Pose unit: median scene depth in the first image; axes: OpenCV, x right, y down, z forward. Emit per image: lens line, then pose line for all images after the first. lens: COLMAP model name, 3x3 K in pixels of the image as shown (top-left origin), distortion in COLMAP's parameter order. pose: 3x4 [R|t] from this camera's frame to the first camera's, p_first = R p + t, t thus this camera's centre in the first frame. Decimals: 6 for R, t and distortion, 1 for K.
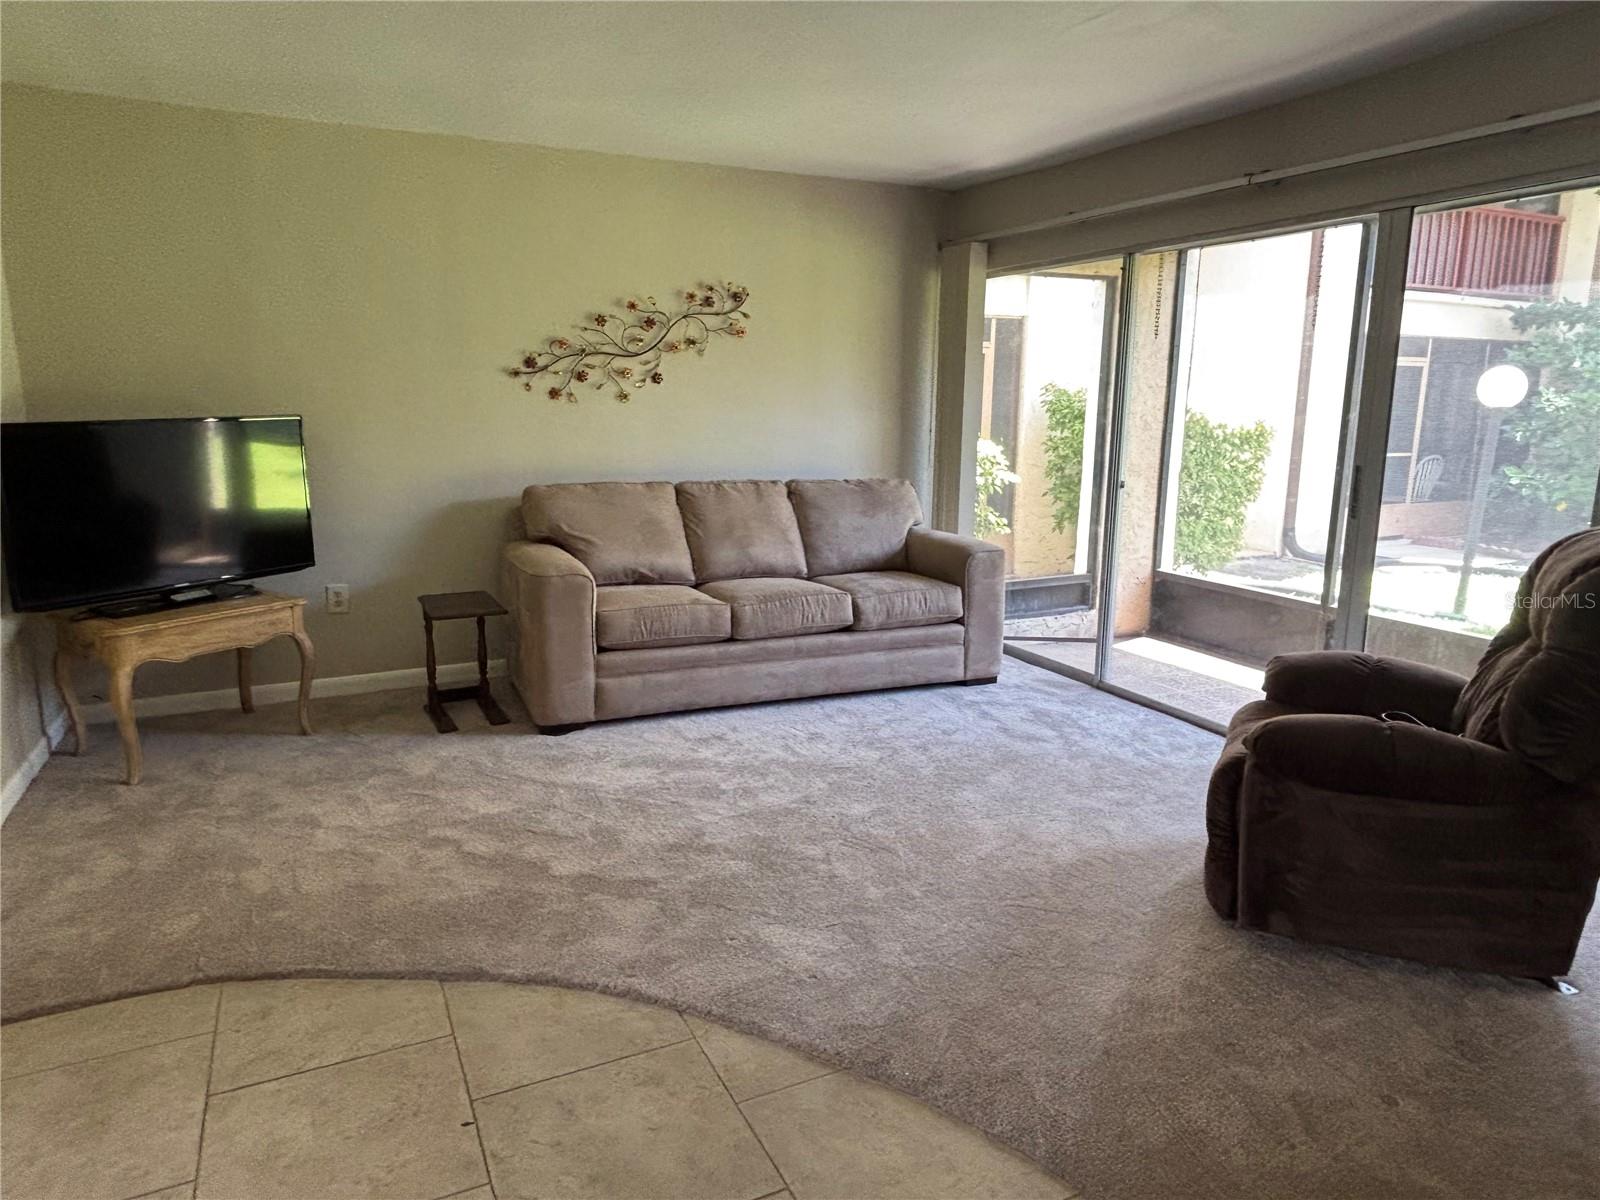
lens RADIAL K [[1008.3, 0, 794.3], [0, 1008.3, 596.8], [0, 0, 1]] dist [0.020222, -0.031140]
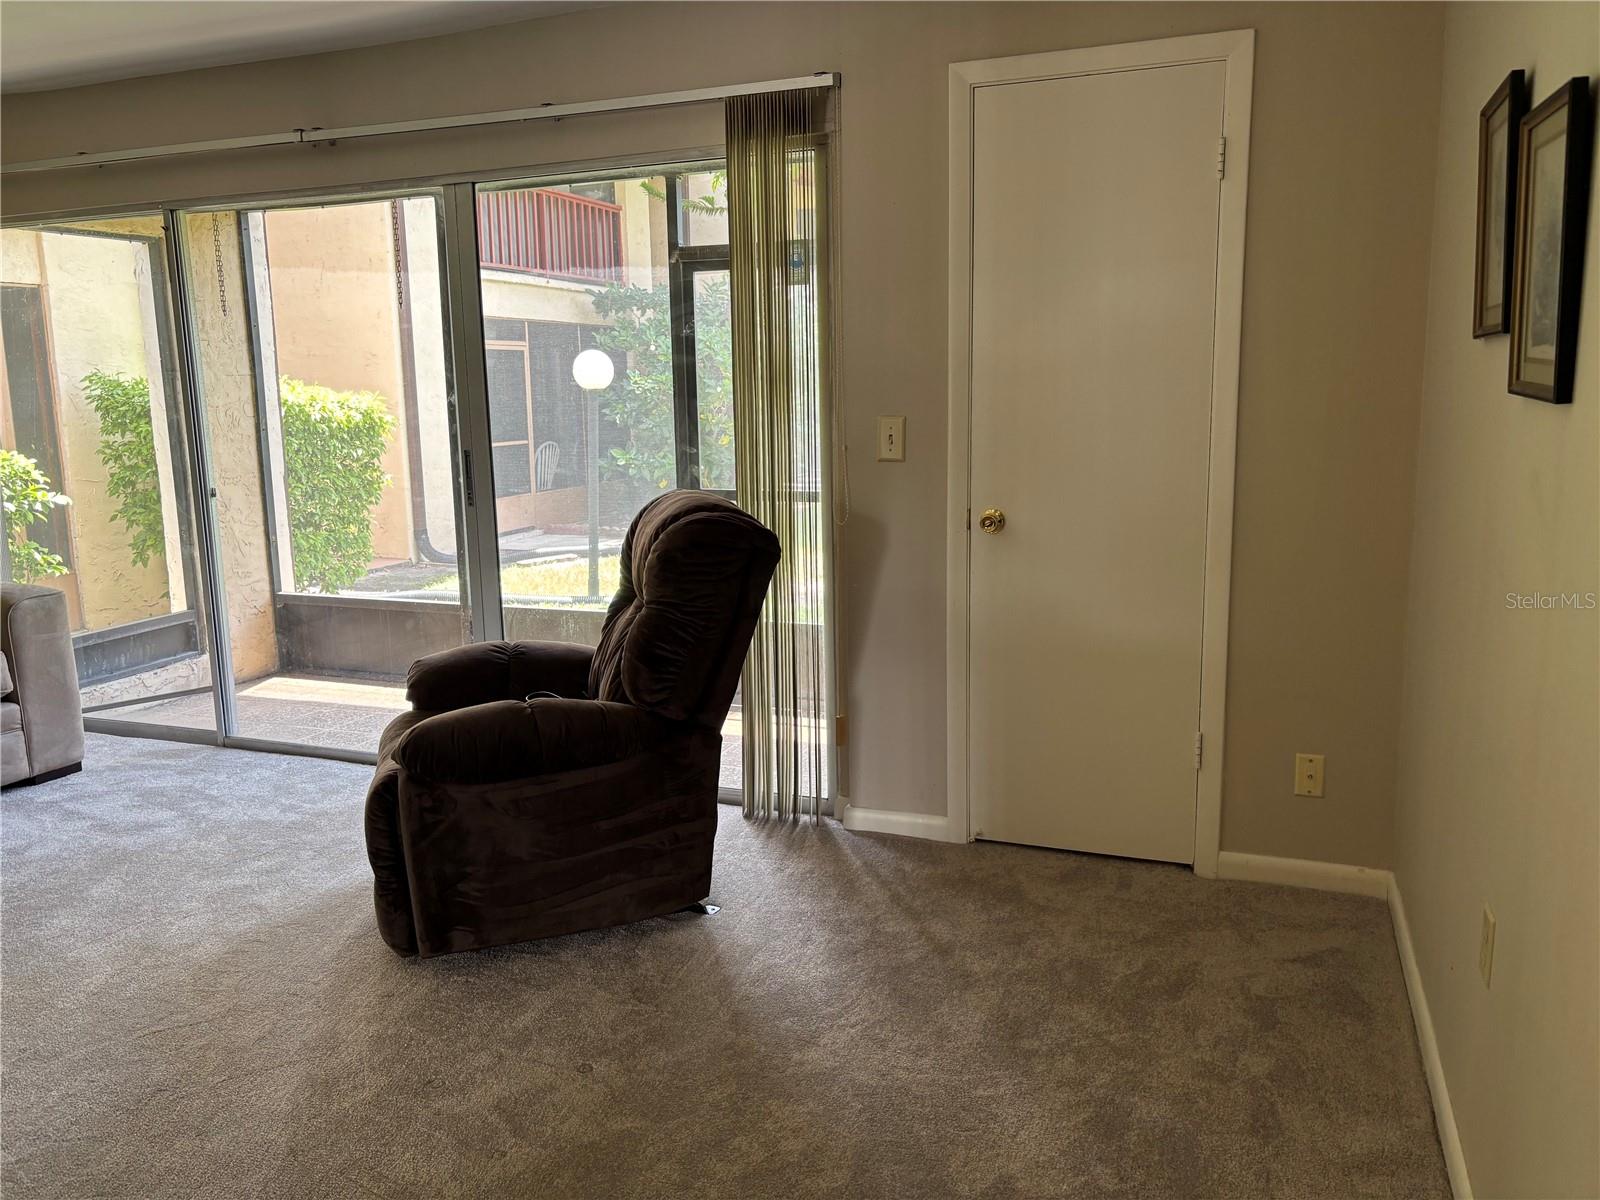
lens RADIAL K [[1215.1, 0, 780.4], [0, 1215.1, 583.3], [0, 0, 1]] dist [0.046681, -0.061989]
pose [[0.735227, -0.132647, 0.664715, -0.003365], [0.158194, 0.987162, 0.022018, 0.012374], [-0.659102, 0.088966, 0.746772, -0.031497]]
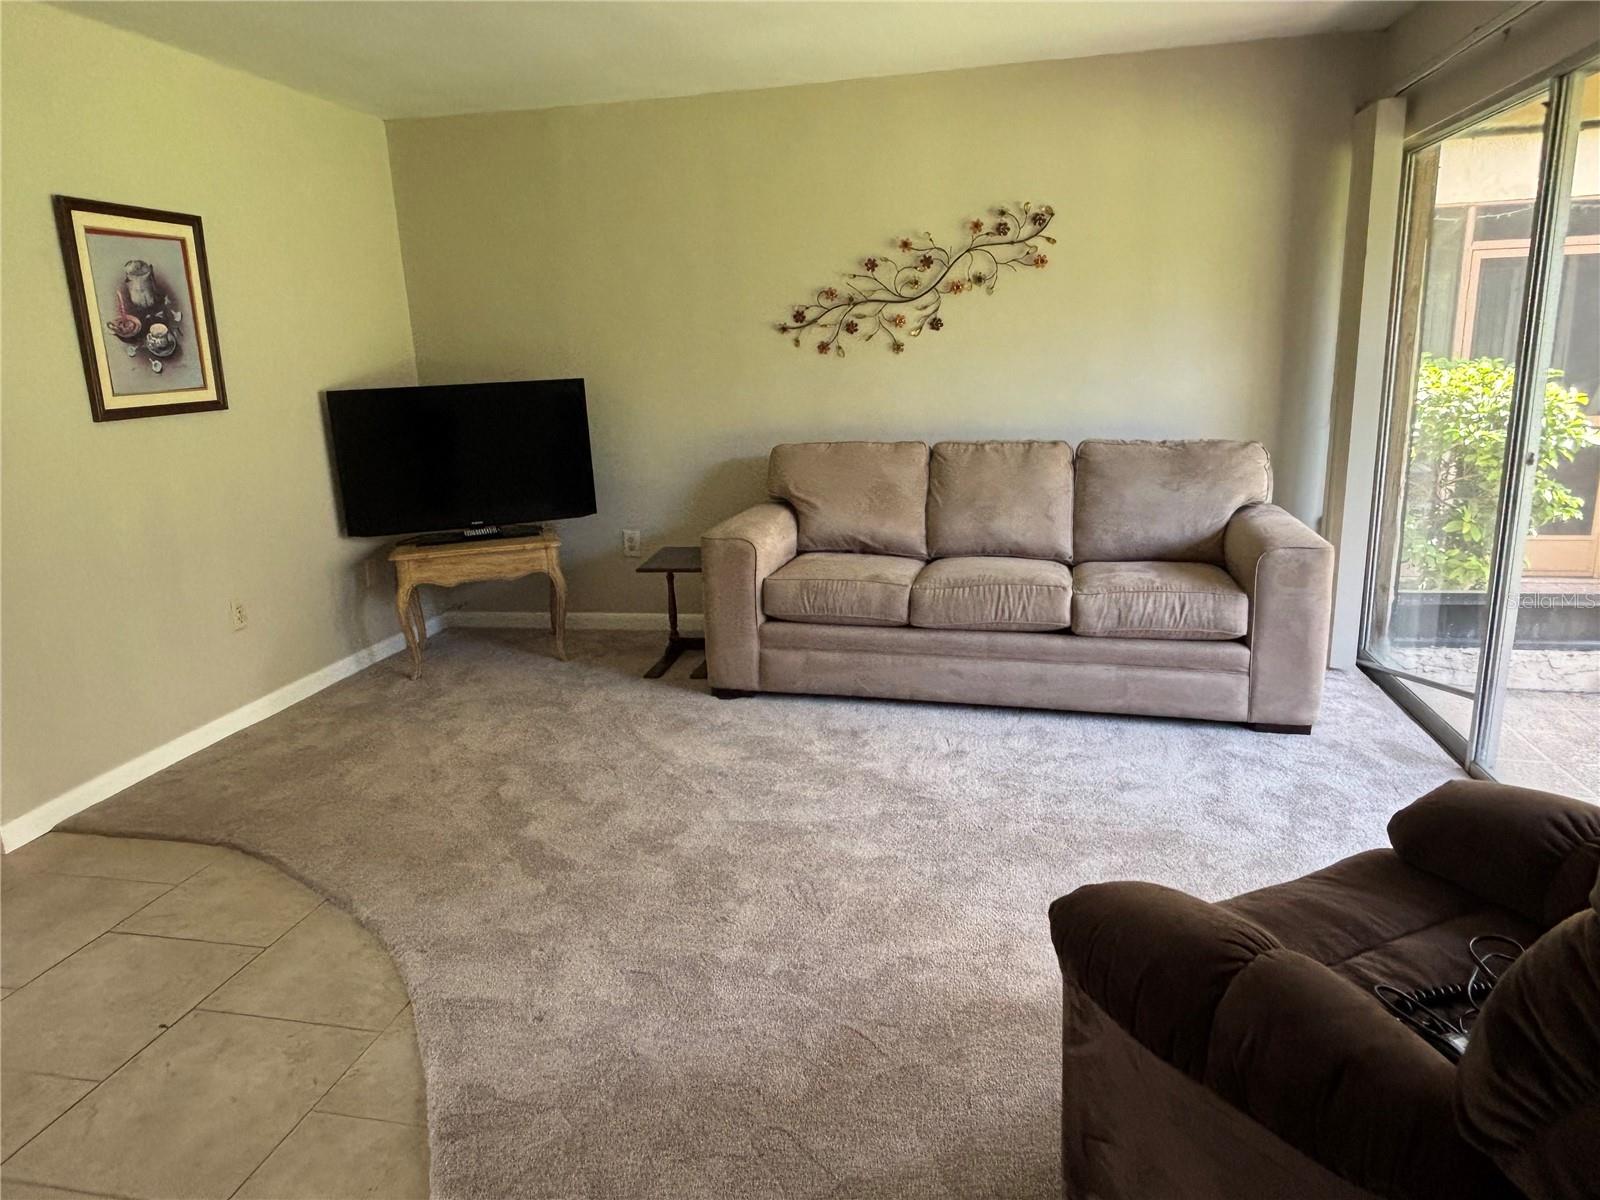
lens RADIAL K [[1008.3, 0, 785.3], [0, 1008.3, 589.8], [0, 0, 1]] dist [0.020222, -0.031140]
pose [[0.780485, 0.105980, -0.616126, 0.387049], [-0.077691, 0.994329, 0.072620, -0.043441], [0.620328, -0.008811, 0.784293, 0.248777]]
